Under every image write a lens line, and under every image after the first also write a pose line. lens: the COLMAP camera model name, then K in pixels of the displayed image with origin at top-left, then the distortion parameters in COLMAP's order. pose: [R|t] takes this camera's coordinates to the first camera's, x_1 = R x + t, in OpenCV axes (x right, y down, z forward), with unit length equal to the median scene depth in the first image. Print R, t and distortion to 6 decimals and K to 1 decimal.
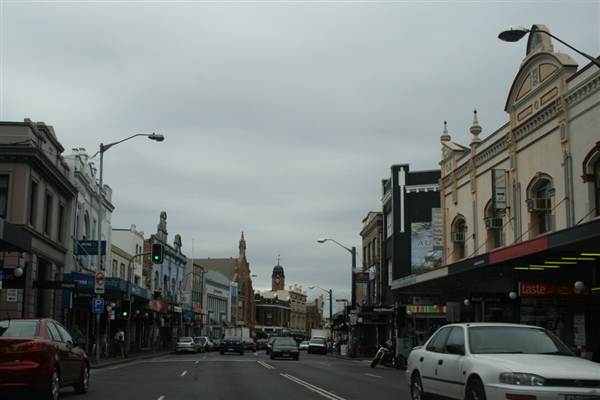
lens RADIAL K [[891.7, 0, 299.2], [0, 891.7, 212.5], [0, 0, 1]] dist [-0.022940, 0.058417]
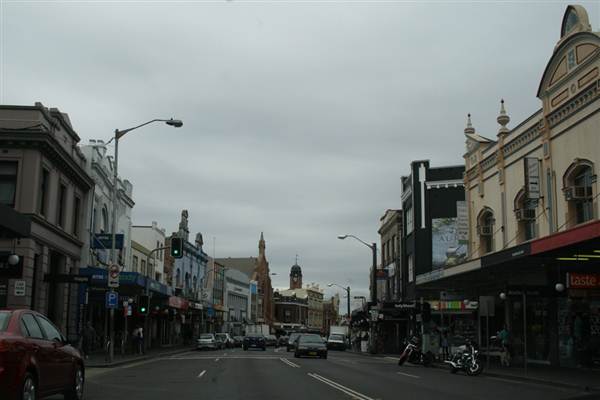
lens RADIAL K [[805.1, 0, 311.2], [0, 805.1, 197.9], [0, 0, 1]] dist [-0.022975, -0.014902]
pose [[0.999999, -0.001531, -0.000232, -0.011425], [0.001524, 0.999590, -0.028585, 0.016710], [0.000276, 0.028584, 0.999591, 0.116707]]
